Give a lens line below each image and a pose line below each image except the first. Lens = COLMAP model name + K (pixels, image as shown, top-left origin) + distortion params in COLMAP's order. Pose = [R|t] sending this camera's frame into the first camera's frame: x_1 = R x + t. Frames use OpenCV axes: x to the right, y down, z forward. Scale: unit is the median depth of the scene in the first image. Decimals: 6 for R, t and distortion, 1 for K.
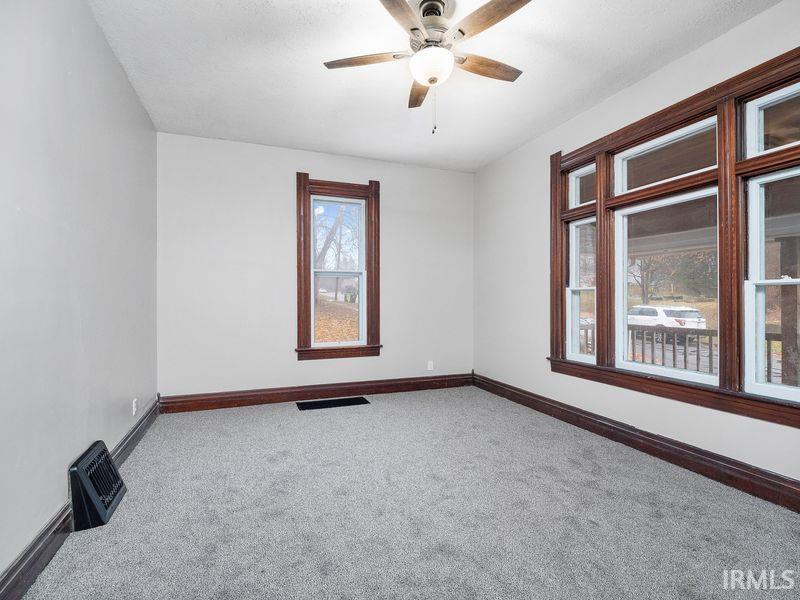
lens RADIAL K [[393.9, 0, 397.8], [0, 393.9, 296.6], [0, 0, 1]] dist [0.001204, -0.004564]
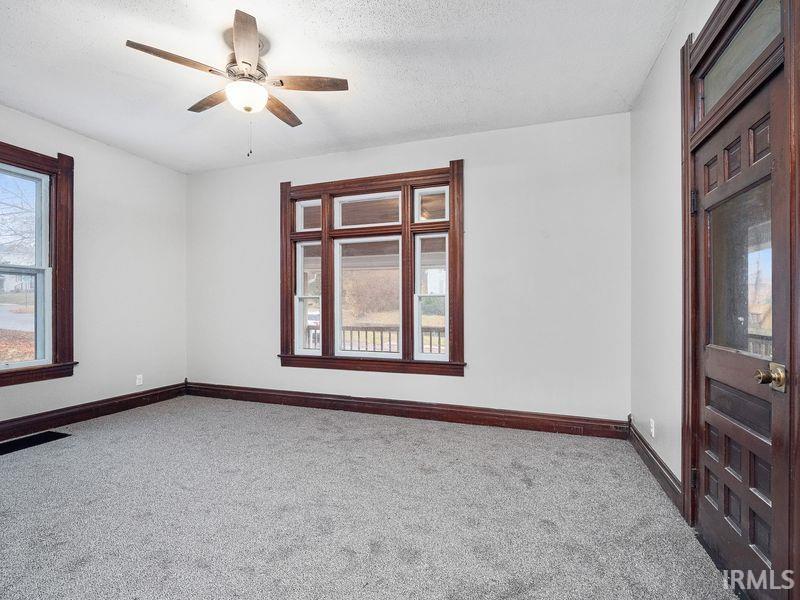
lens RADIAL K [[393.9, 0, 401.8], [0, 393.9, 301.0], [0, 0, 1]] dist [0.001204, -0.004564]
pose [[0.639772, 0.009805, 0.768502, -0.299881], [-0.005477, 0.999951, -0.008199, 0.001882], [-0.768545, 0.001037, 0.639795, -0.031172]]
